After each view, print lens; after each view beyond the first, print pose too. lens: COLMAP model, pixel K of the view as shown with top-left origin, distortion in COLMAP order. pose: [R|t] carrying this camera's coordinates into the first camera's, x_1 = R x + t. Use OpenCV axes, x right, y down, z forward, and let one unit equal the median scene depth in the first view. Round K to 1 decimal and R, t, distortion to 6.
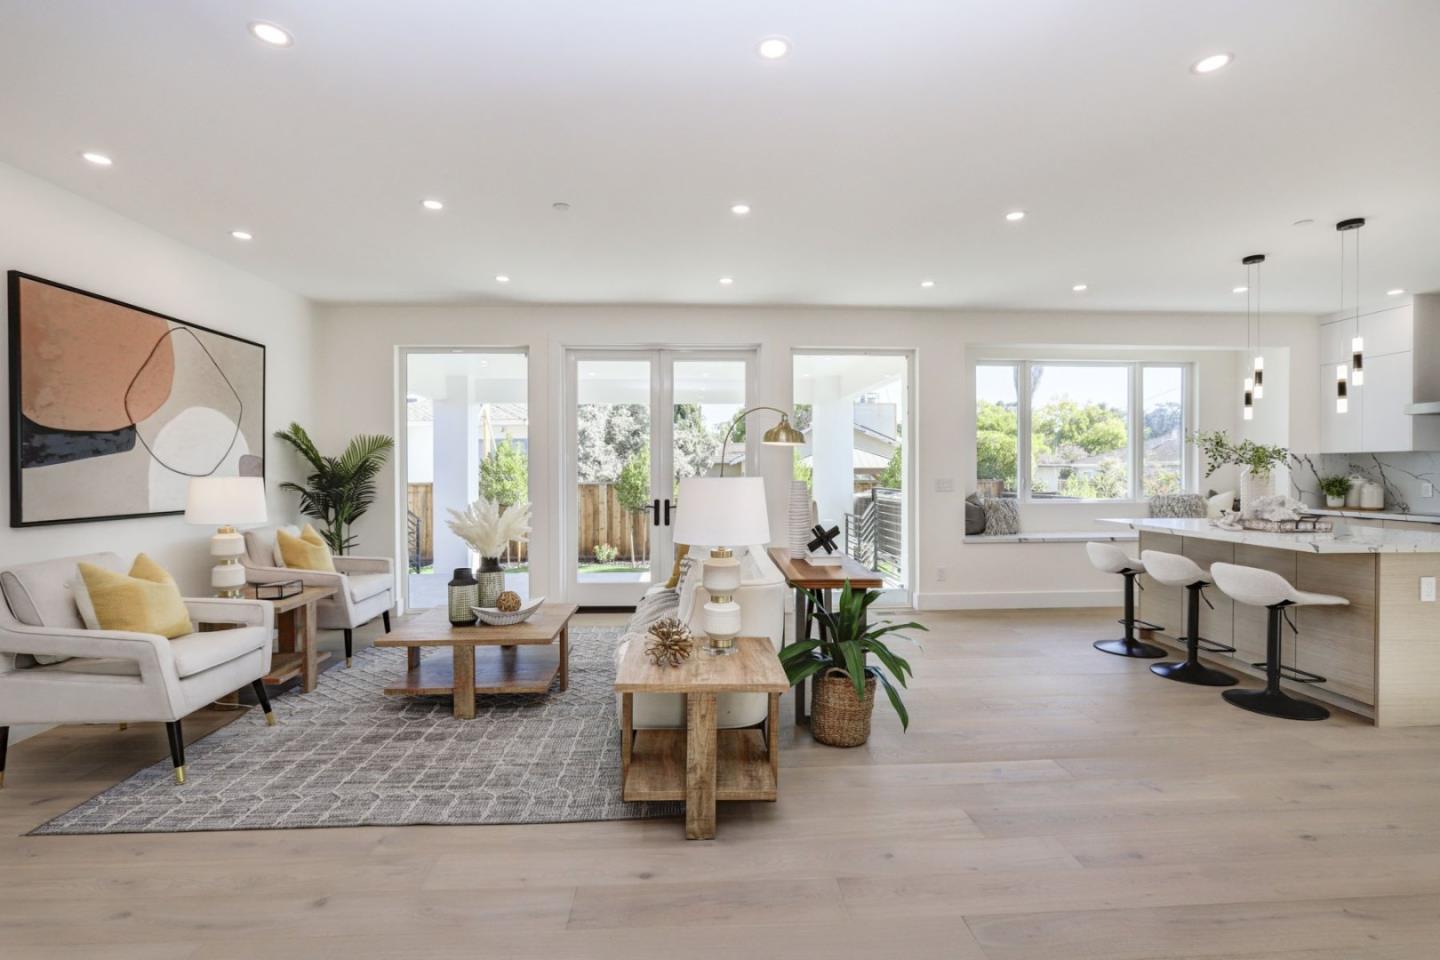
lens RADIAL K [[655.7, 0, 701.9], [0, 655.7, 479.4], [0, 0, 1]] dist [-0.033735, 0.016566]
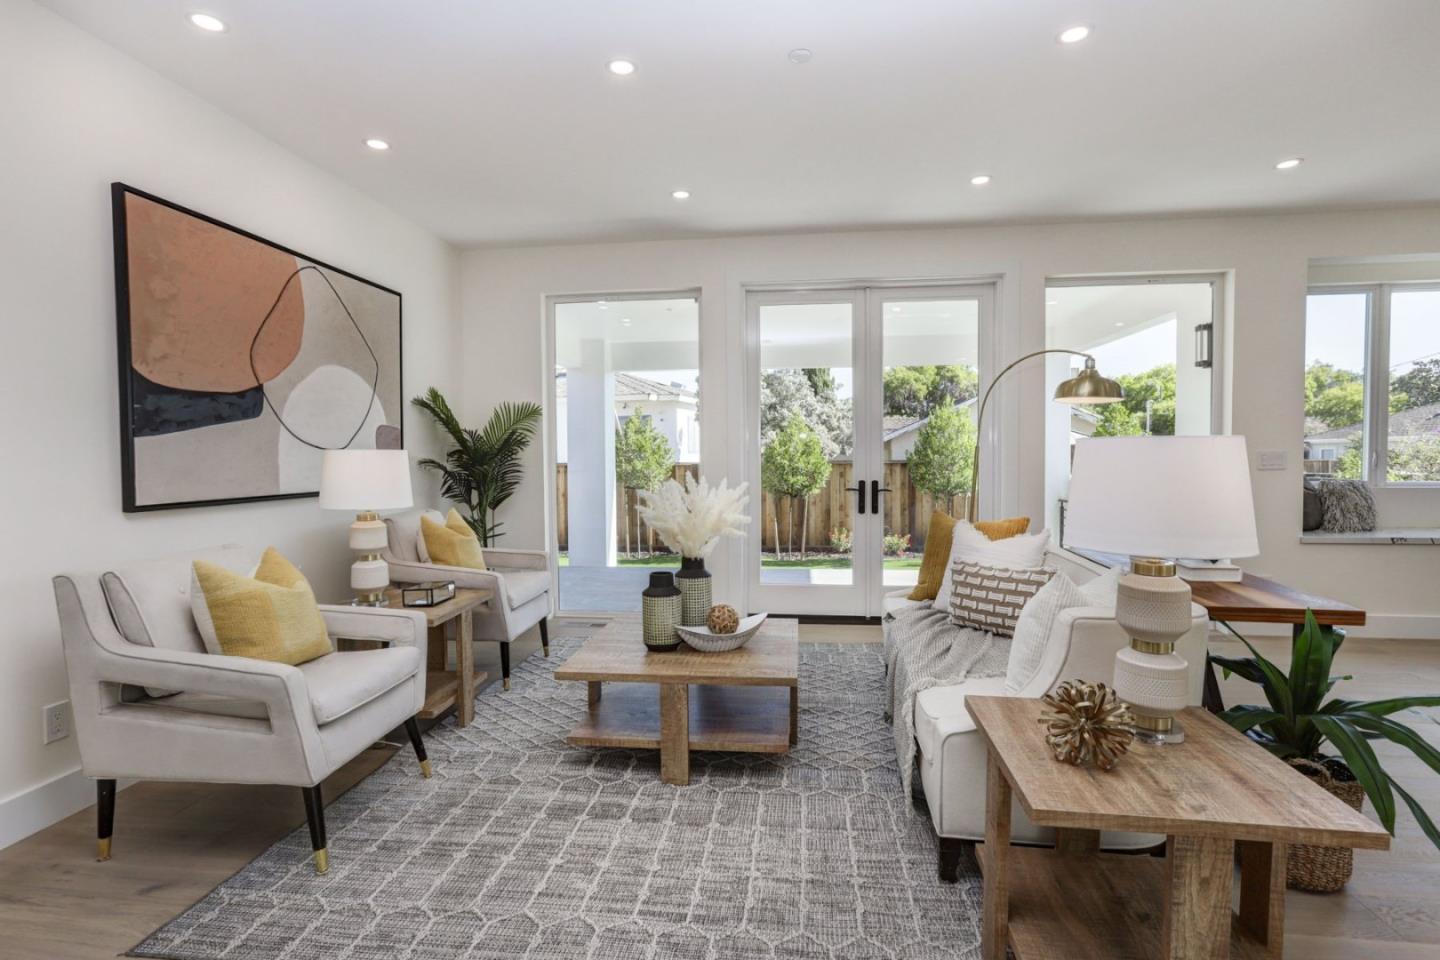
lens RADIAL K [[751.3, 0, 720.0], [0, 751.3, 480.0], [0, 0, 1]] dist [-0.042332, 0.035915]
pose [[0.984241, 0.001973, -0.176821, -0.163681], [0.002994, 0.999609, 0.027818, 0.010377], [0.176807, -0.027909, 0.983850, 0.200387]]
